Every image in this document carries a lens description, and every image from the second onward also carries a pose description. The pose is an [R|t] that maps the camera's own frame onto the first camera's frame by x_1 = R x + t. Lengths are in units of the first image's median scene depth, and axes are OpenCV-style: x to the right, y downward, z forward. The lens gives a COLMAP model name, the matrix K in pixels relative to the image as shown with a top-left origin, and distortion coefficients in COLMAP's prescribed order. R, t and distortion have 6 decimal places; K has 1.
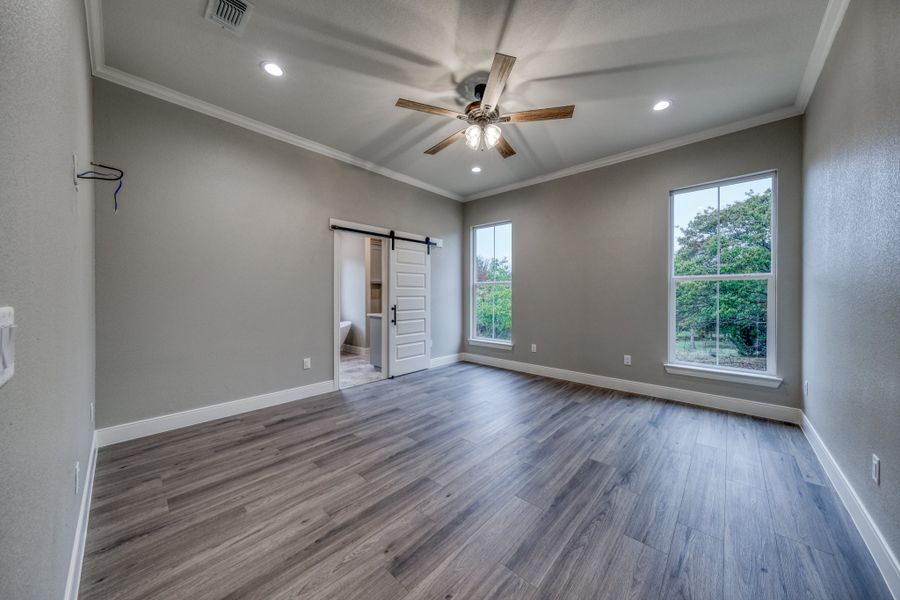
lens RADIAL K [[312.2, 0, 449.8], [0, 312.2, 302.8], [0, 0, 1]] dist [-0.013063, 0.000384]
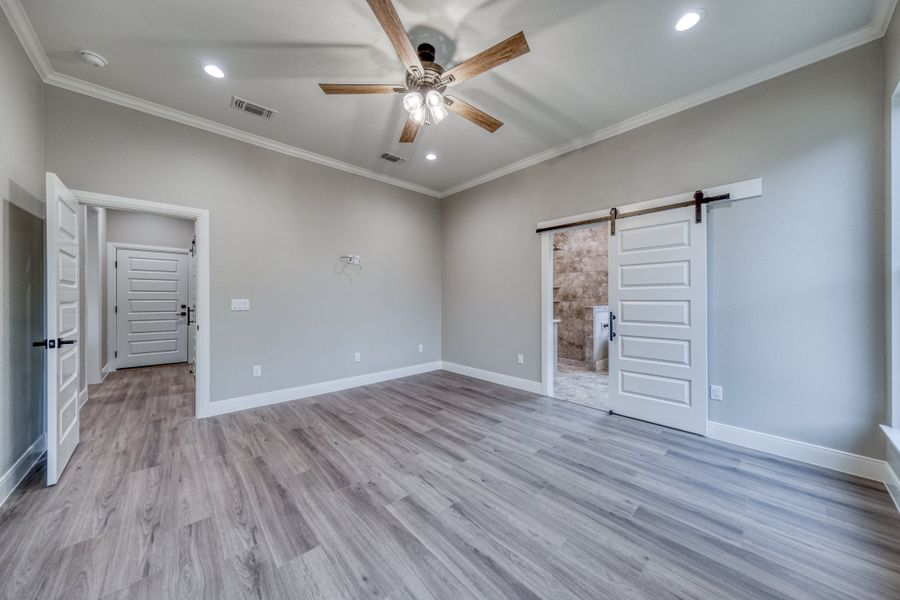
lens RADIAL K [[312.2, 0, 454.7], [0, 312.2, 308.9], [0, 0, 1]] dist [-0.013063, 0.000384]
pose [[-0.096046, 0.029258, -0.994947, 0.869948], [-0.025716, 0.999161, 0.031864, -0.022834], [0.995045, 0.028646, -0.095213, 1.094324]]
